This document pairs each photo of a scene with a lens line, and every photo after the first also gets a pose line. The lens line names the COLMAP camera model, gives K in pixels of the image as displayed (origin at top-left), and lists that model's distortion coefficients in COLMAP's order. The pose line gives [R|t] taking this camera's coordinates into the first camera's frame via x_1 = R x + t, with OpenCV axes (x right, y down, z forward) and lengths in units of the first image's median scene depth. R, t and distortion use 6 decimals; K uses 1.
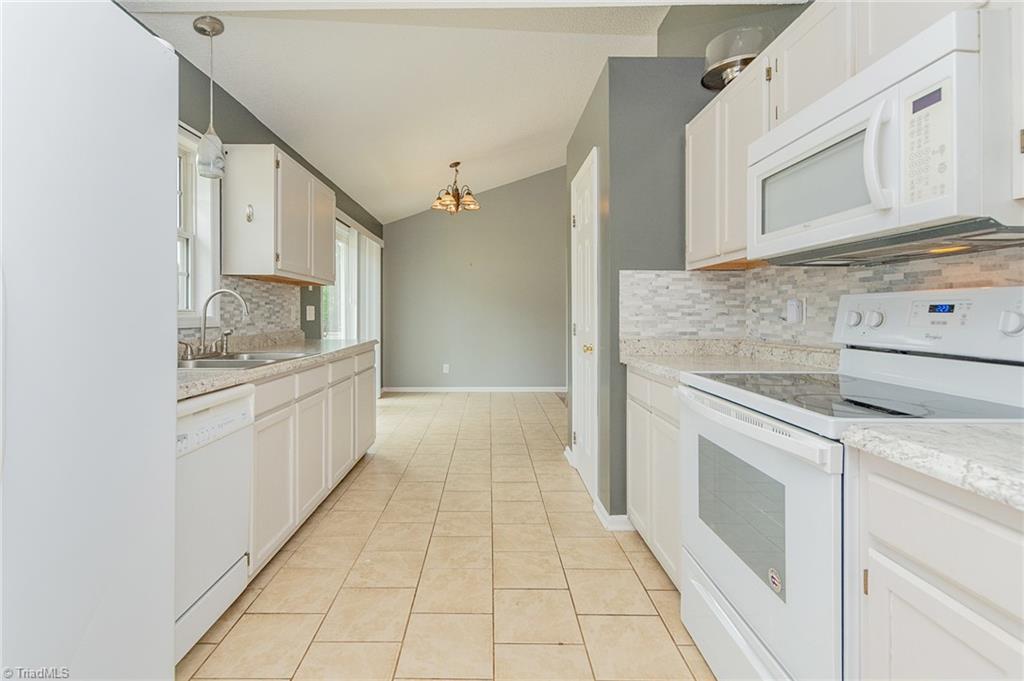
lens RADIAL K [[472.9, 0, 484.8], [0, 472.9, 312.6], [0, 0, 1]] dist [-0.000484, -0.000115]
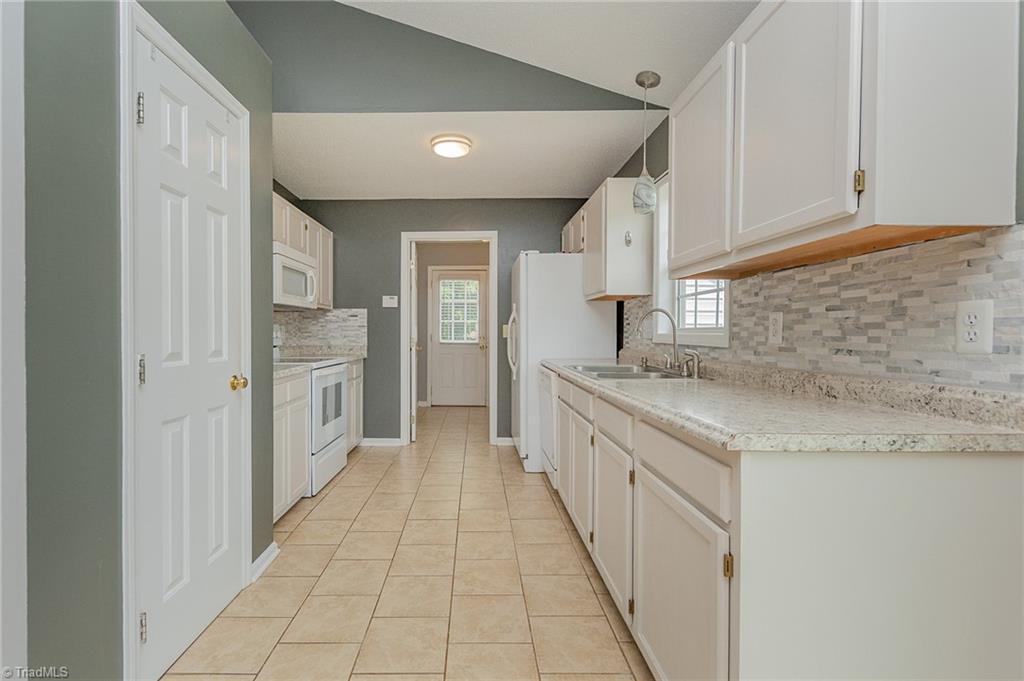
lens RADIAL K [[465.0, 0, 468.6], [0, 465.0, 338.3], [0, 0, 1]] dist [0.001796, 0.000145]
pose [[-0.999971, 0.001451, 0.007506, -0.120294], [0.001532, 0.999939, 0.010904, 0.004782], [-0.007490, 0.010915, -0.999912, 1.628236]]
